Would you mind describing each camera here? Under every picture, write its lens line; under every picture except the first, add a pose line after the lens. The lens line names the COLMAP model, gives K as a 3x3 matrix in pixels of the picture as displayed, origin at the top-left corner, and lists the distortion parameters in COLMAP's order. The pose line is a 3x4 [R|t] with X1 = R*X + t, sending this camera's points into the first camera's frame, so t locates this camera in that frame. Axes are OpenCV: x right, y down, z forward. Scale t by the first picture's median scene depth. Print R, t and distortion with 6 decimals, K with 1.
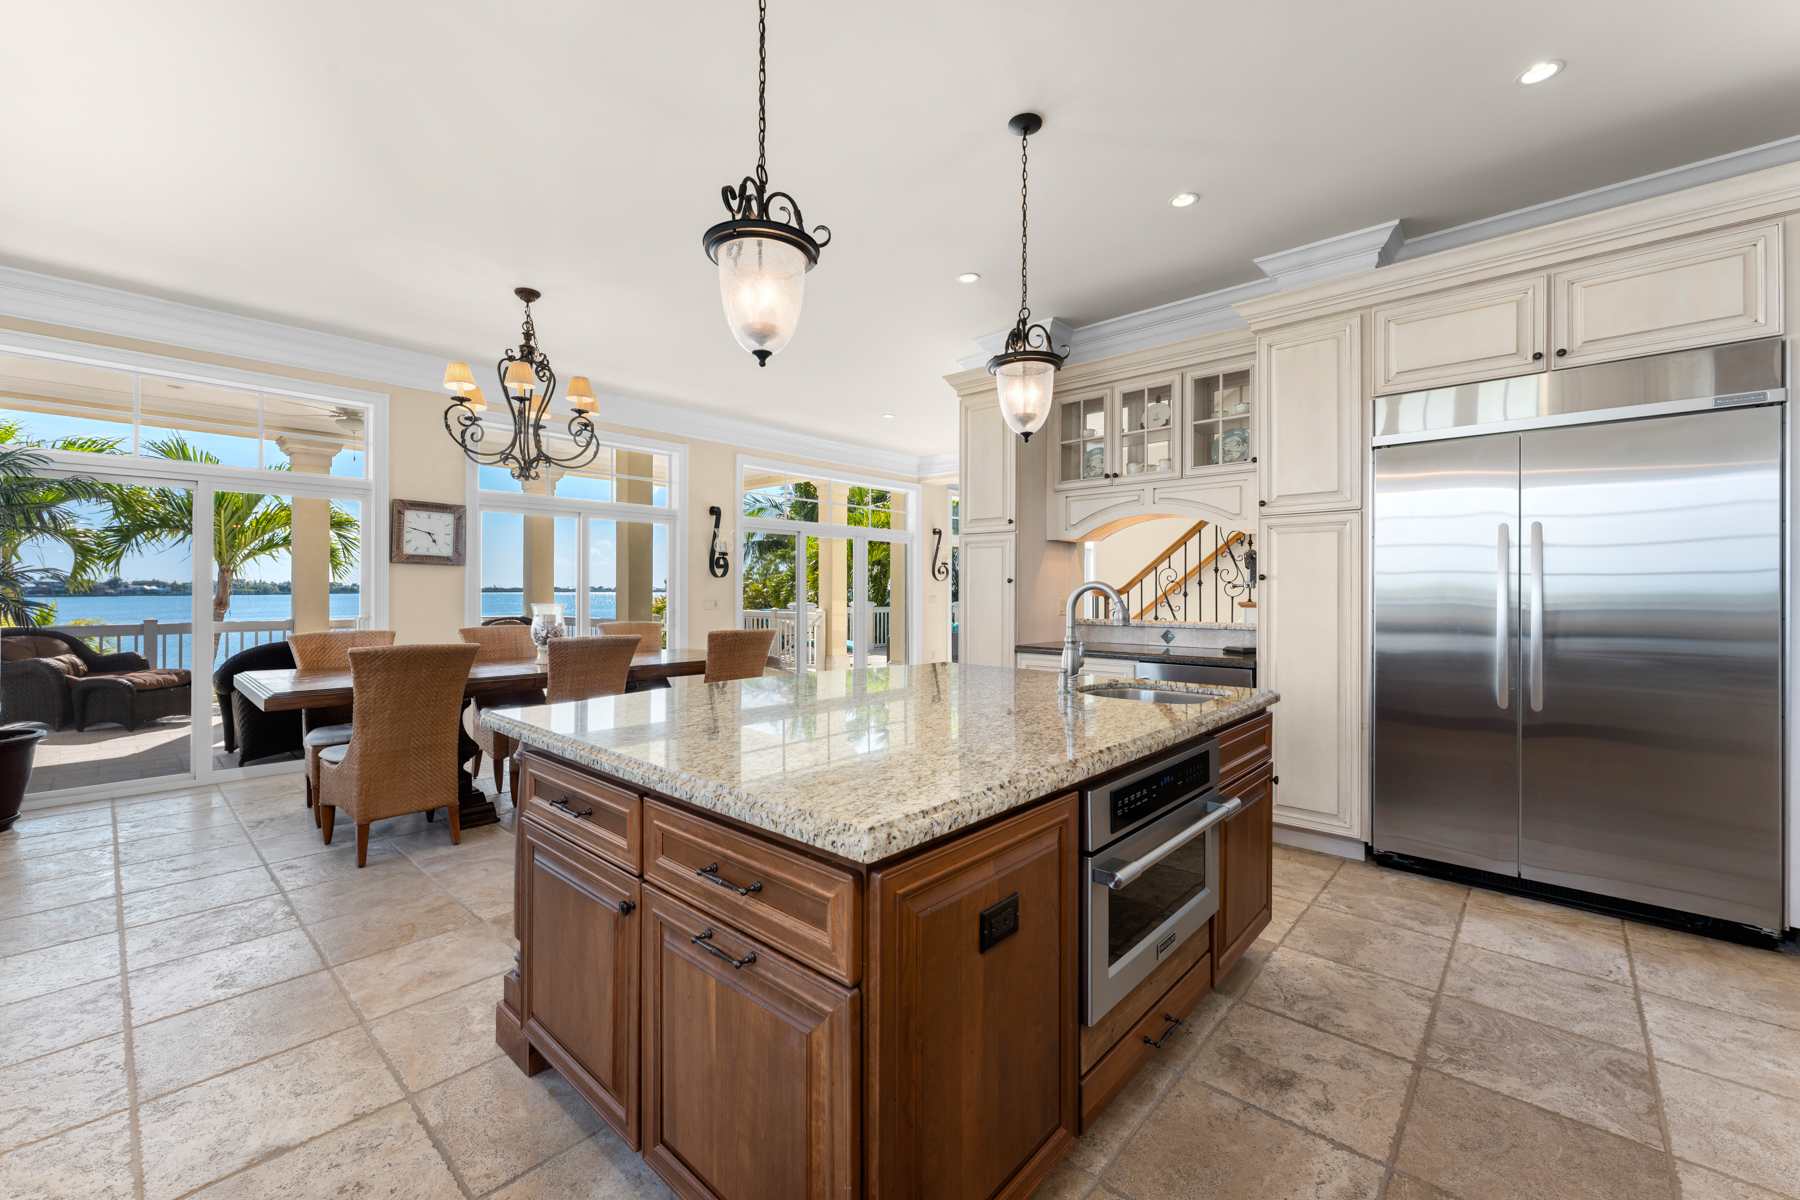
lens RADIAL K [[739.5, 0, 903.0], [0, 739.5, 589.4], [0, 0, 1]] dist [0.001069, 0.000389]
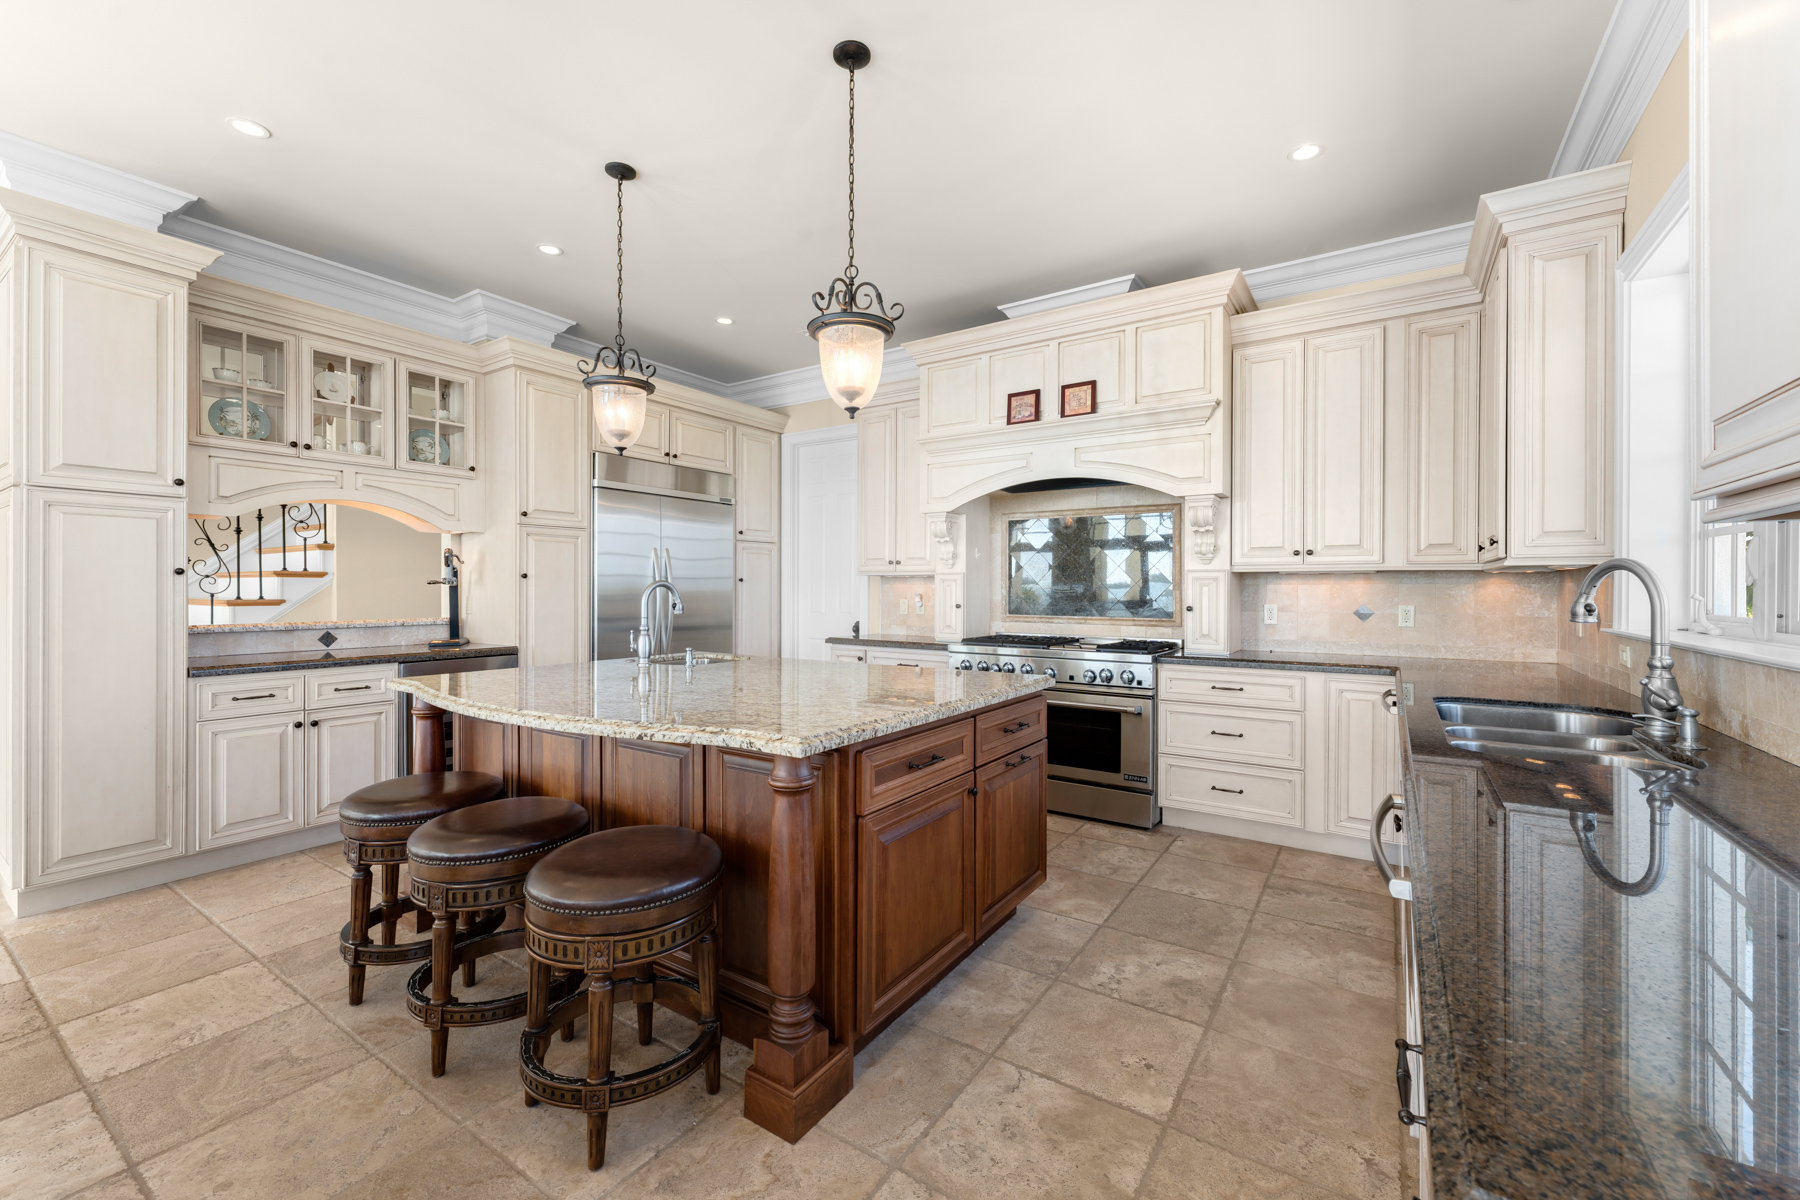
lens RADIAL K [[739.5, 0, 903.0], [0, 739.5, 589.4], [0, 0, 1]] dist [0.001069, 0.000389]
pose [[-0.147589, -0.002199, 0.989046, -0.718124], [-0.006576, 0.999978, 0.001242, -0.000337], [-0.989027, -0.006321, -0.147601, 0.526998]]
